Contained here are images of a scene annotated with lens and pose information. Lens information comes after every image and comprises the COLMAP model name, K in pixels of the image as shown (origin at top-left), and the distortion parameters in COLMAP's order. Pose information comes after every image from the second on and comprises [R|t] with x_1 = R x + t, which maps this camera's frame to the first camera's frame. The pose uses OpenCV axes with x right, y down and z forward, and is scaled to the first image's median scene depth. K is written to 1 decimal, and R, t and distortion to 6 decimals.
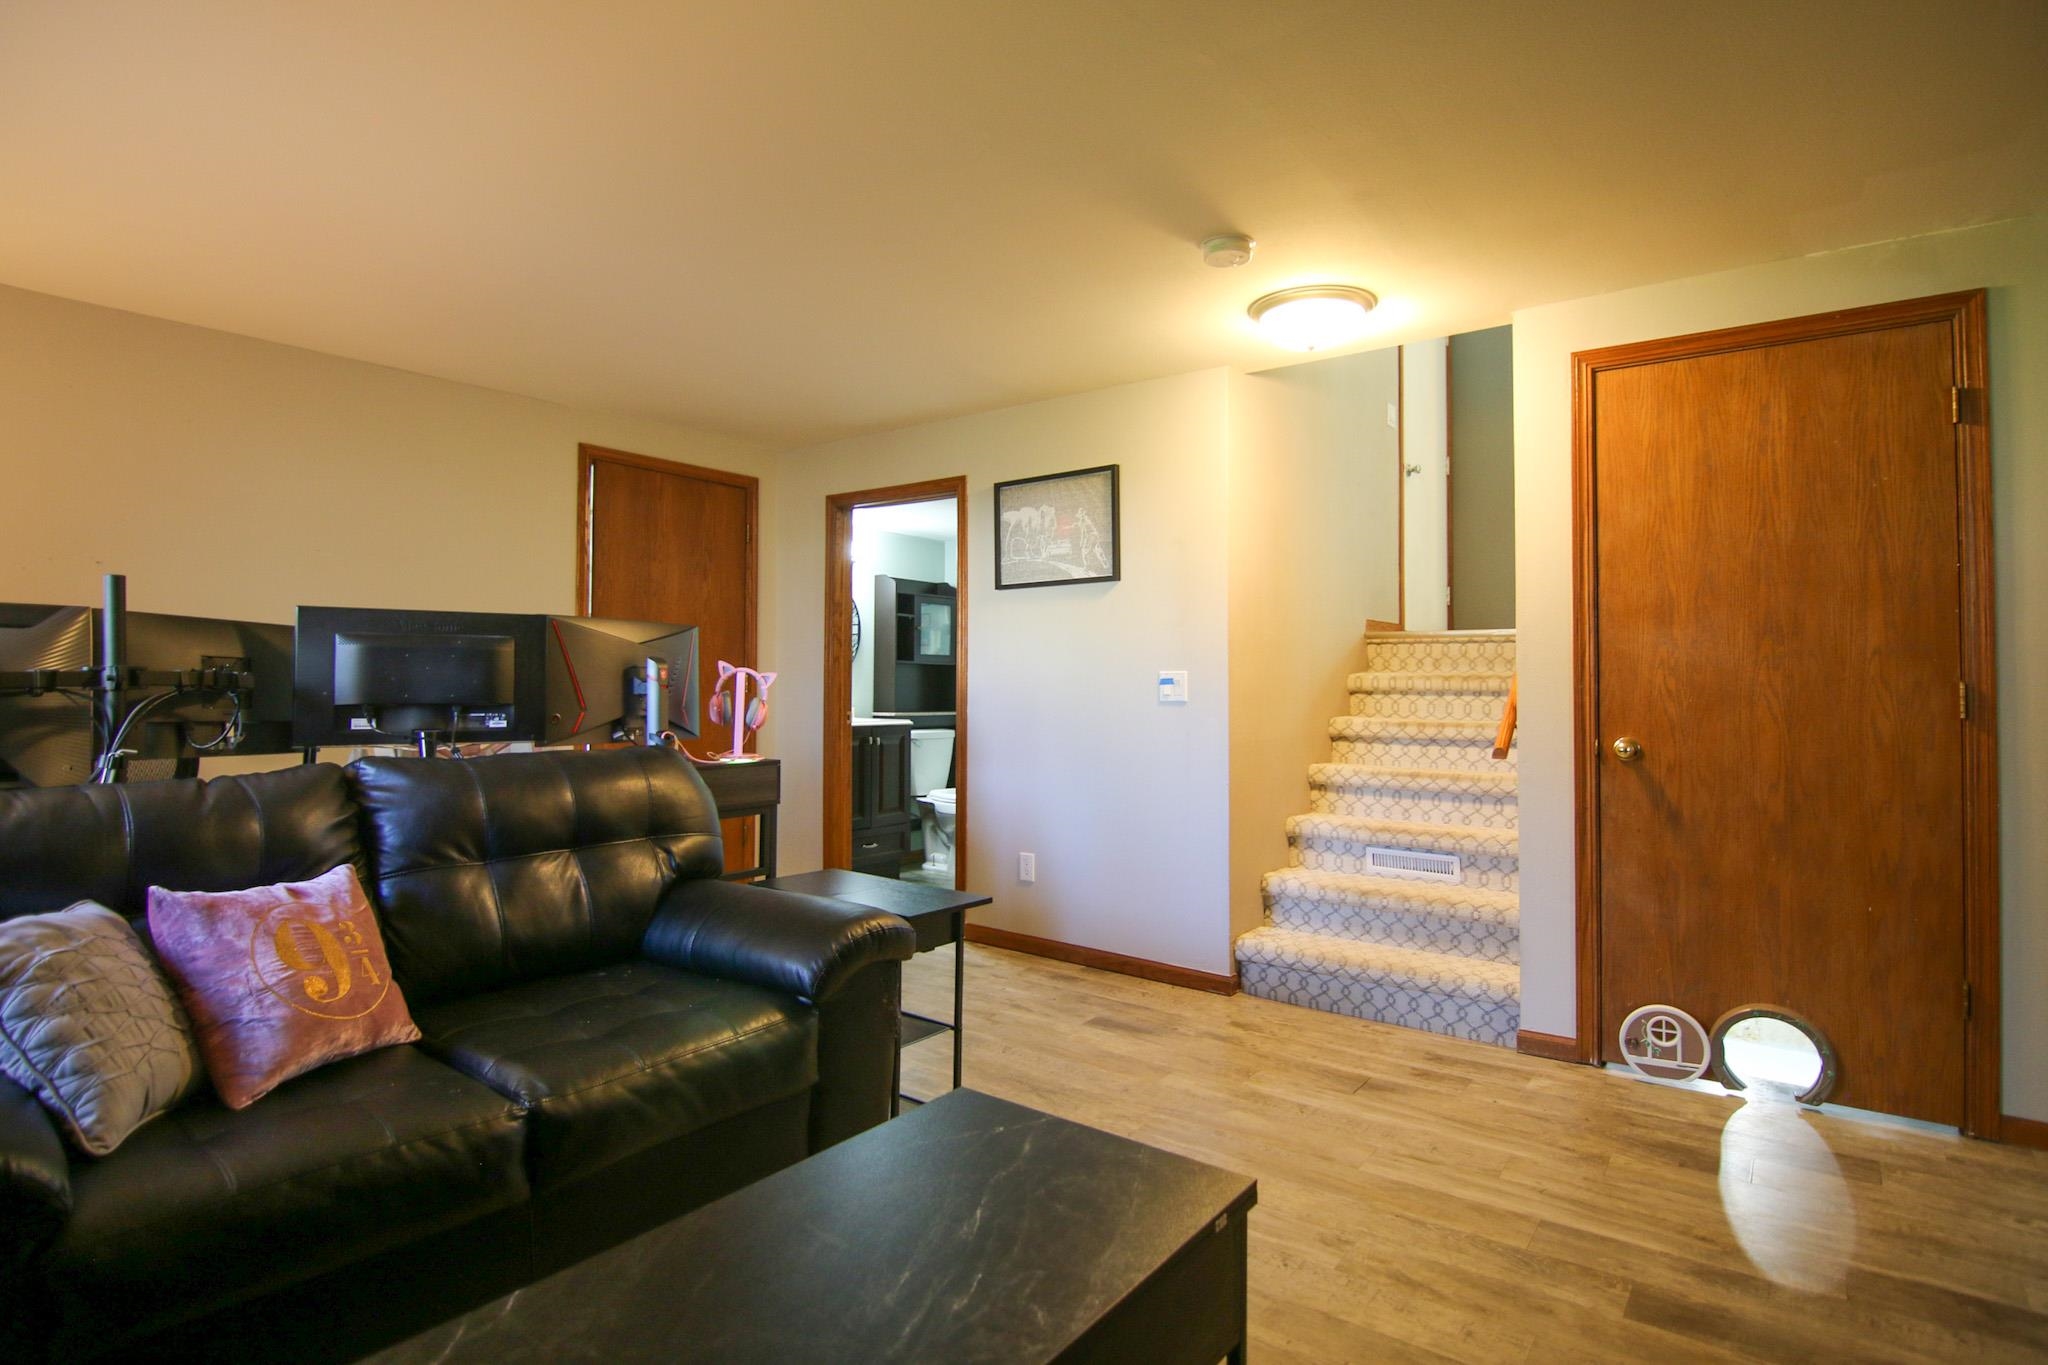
lens RADIAL K [[1041.1, 0, 1019.2], [0, 1041.1, 679.8], [0, 0, 1]] dist [-0.006549, -0.009864]
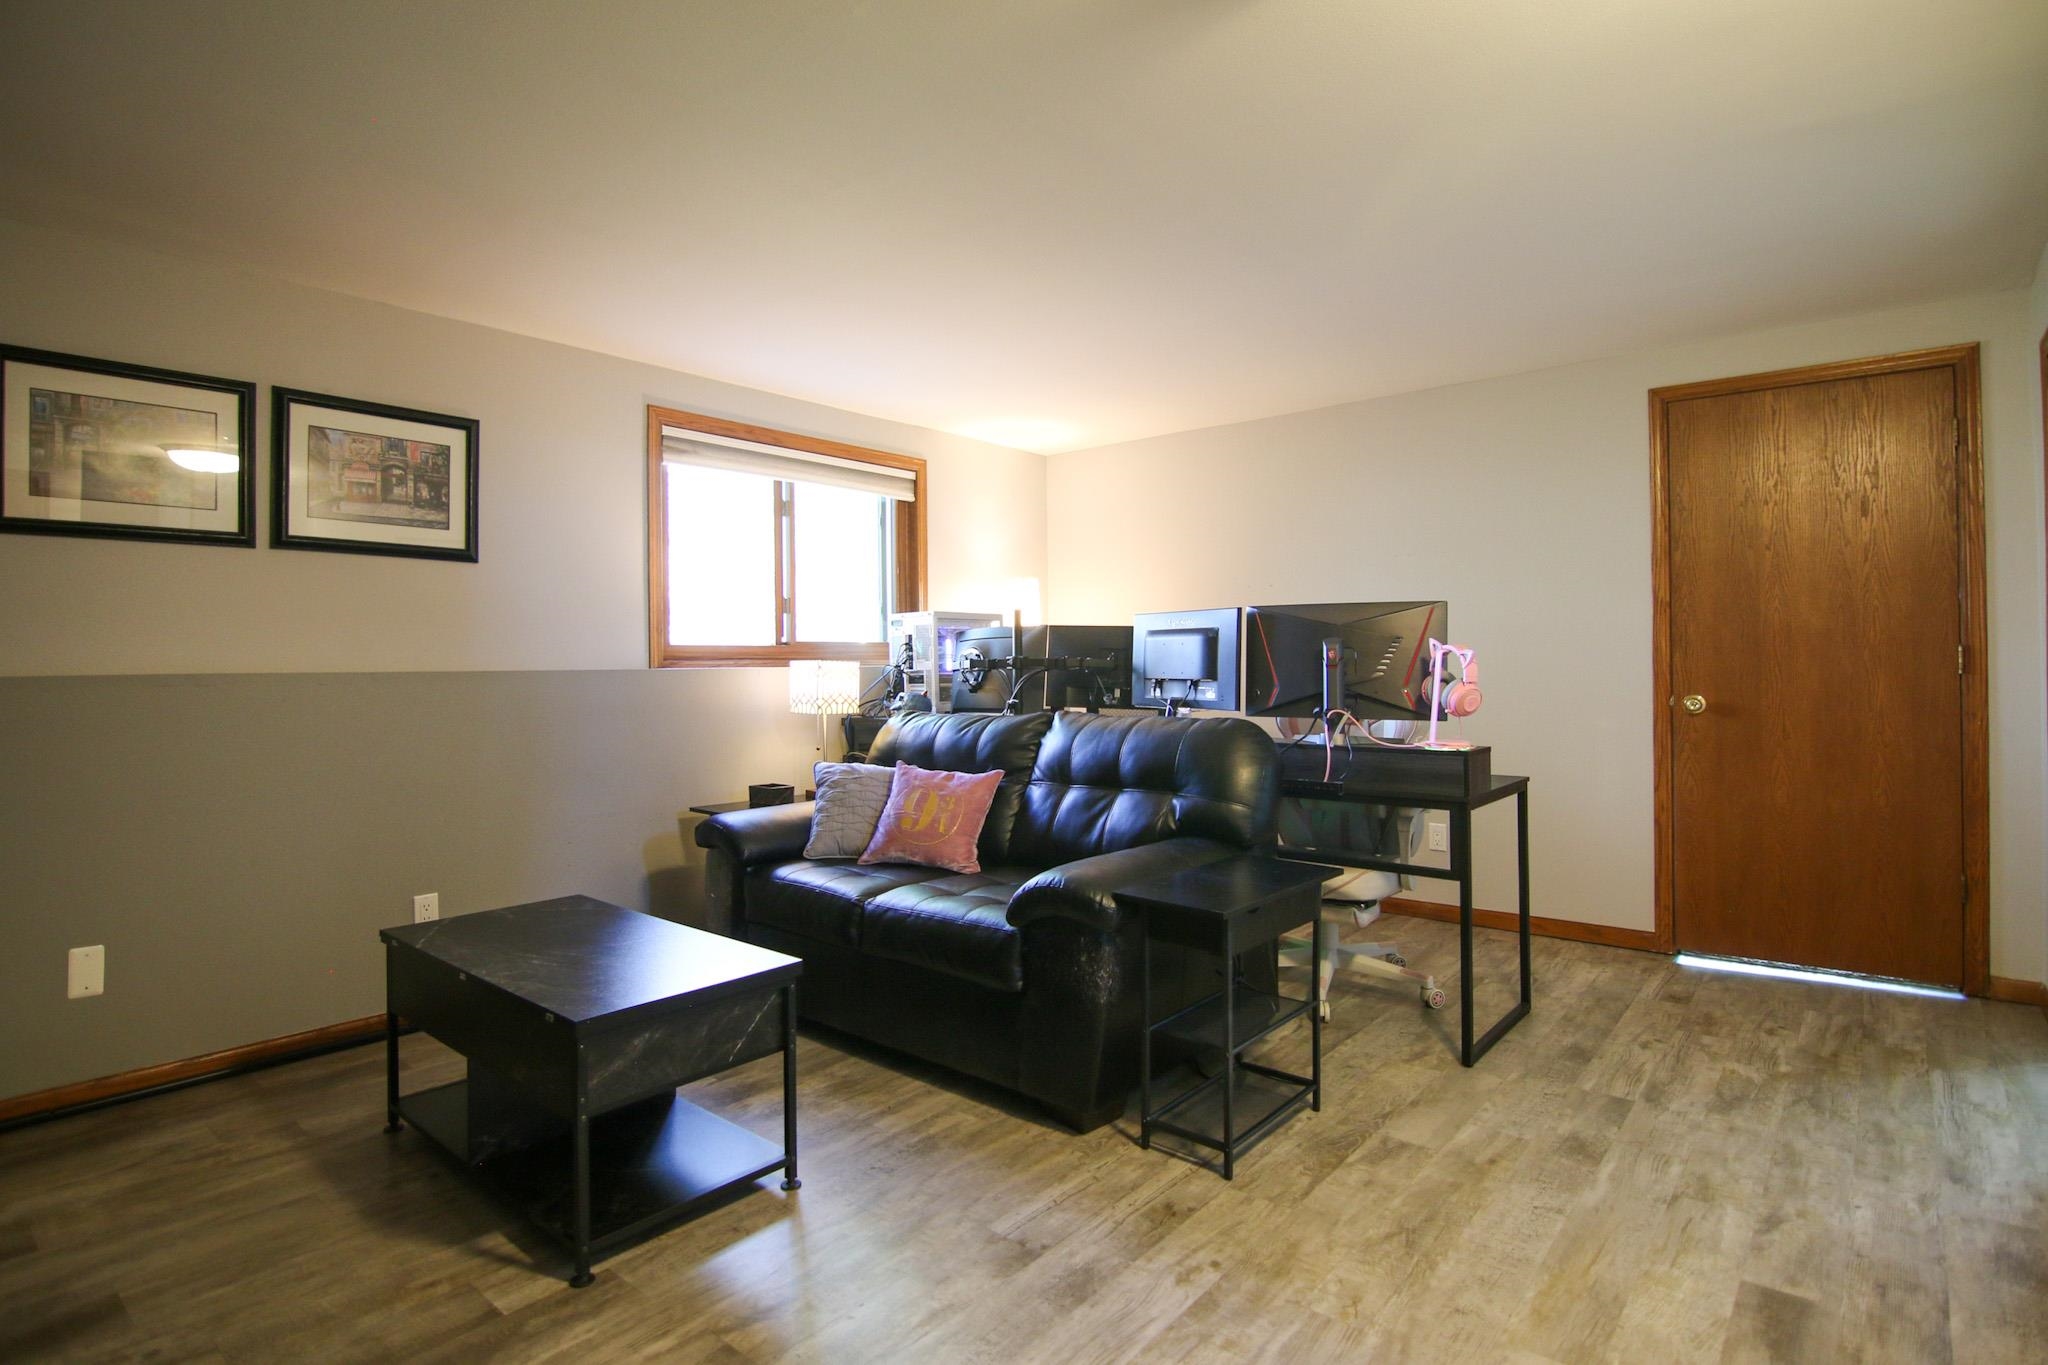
lens RADIAL K [[1041.1, 0, 1015.4], [0, 1041.1, 674.8], [0, 0, 1]] dist [-0.006549, -0.009864]
pose [[-0.063708, -0.002079, -0.997966, 0.603077], [0.009612, 0.999950, -0.002697, 0.013894], [0.997922, -0.009764, -0.063685, 0.644369]]
